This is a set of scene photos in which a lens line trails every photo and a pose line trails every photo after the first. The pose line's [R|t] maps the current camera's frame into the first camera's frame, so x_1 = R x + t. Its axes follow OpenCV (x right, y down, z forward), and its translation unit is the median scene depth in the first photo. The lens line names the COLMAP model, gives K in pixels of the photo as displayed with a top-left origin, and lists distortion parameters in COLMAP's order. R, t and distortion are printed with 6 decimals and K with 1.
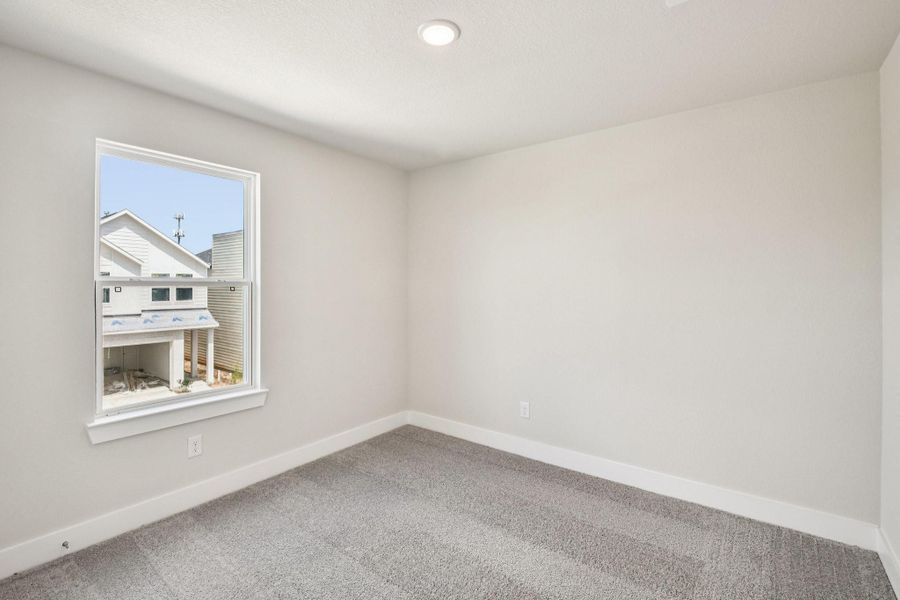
lens RADIAL K [[411.6, 0, 436.1], [0, 411.6, 294.8], [0, 0, 1]] dist [-0.000269, -0.010094]
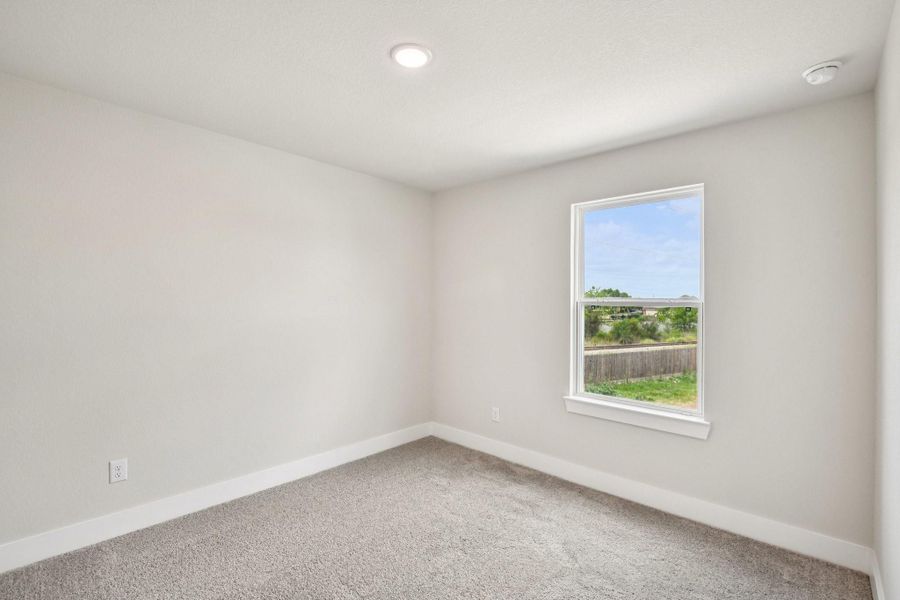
lens RADIAL K [[360.4, 0, 430.9], [0, 360.4, 296.2], [0, 0, 1]] dist [-0.014937, -0.000184]
pose [[-0.026486, -0.005204, -0.999636, 0.445611], [-0.028129, 0.999594, -0.004458, -0.026797], [0.999253, 0.028001, -0.026622, 0.501493]]
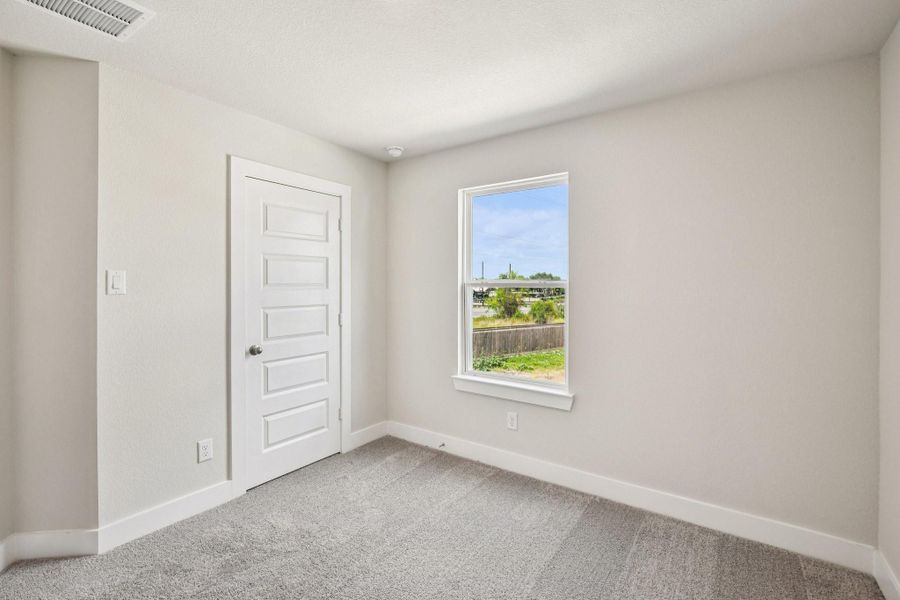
lens RADIAL K [[411.6, 0, 436.1], [0, 411.6, 294.8], [0, 0, 1]] dist [-0.000269, -0.010094]
pose [[0.041810, 0.023490, -0.998849, 0.631755], [-0.022603, 0.999490, 0.022559, -0.021693], [0.998870, 0.021634, 0.042320, 0.770961]]
